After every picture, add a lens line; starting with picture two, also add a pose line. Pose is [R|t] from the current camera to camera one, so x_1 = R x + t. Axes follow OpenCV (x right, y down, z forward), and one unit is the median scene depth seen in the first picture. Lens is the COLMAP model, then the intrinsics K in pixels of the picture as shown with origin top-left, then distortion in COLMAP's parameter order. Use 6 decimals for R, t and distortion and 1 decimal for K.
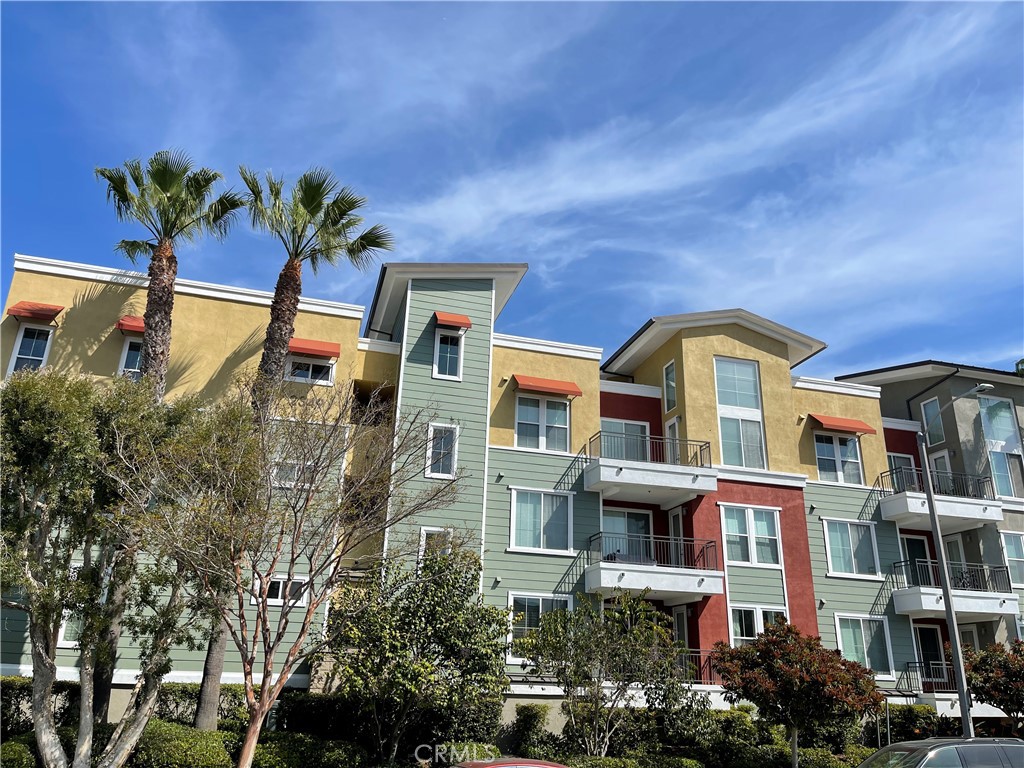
lens RADIAL K [[781.0, 0, 506.9], [0, 781.0, 393.0], [0, 0, 1]] dist [0.066845, -0.082648]
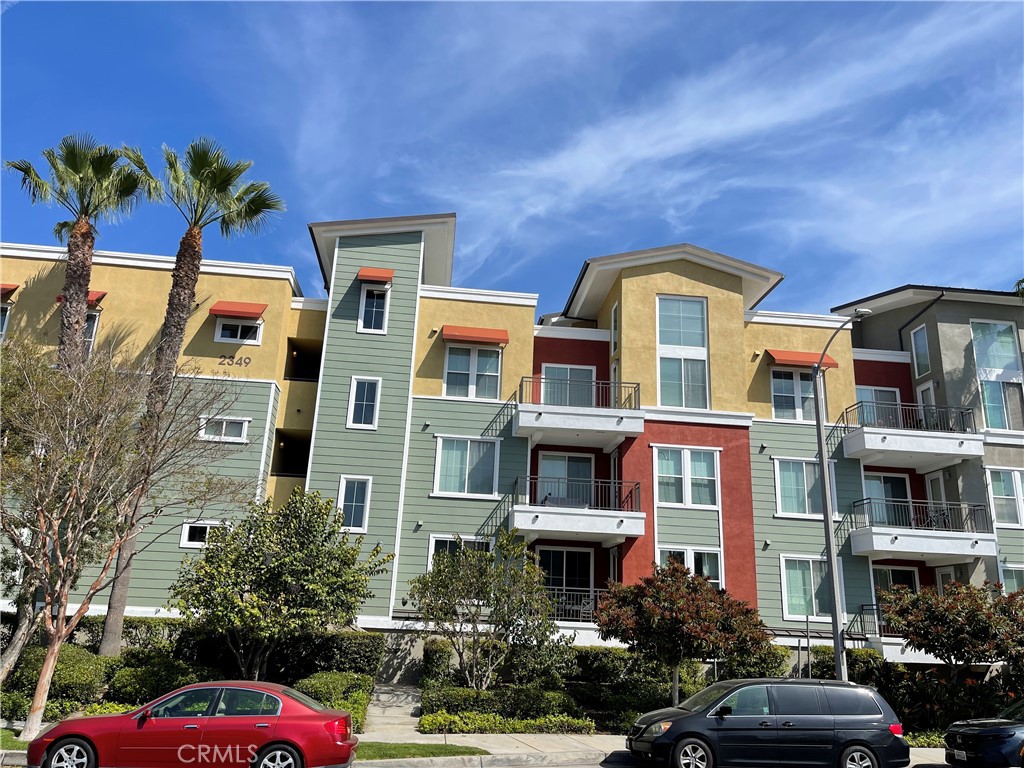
lens RADIAL K [[781.0, 0, 508.9], [0, 781.0, 392.1], [0, 0, 1]] dist [0.066845, -0.082648]
pose [[0.984701, -0.039745, -0.169659, 0.259400], [0.048976, 0.997519, 0.050570, 0.015907], [0.167228, -0.058106, 0.984204, 0.008830]]
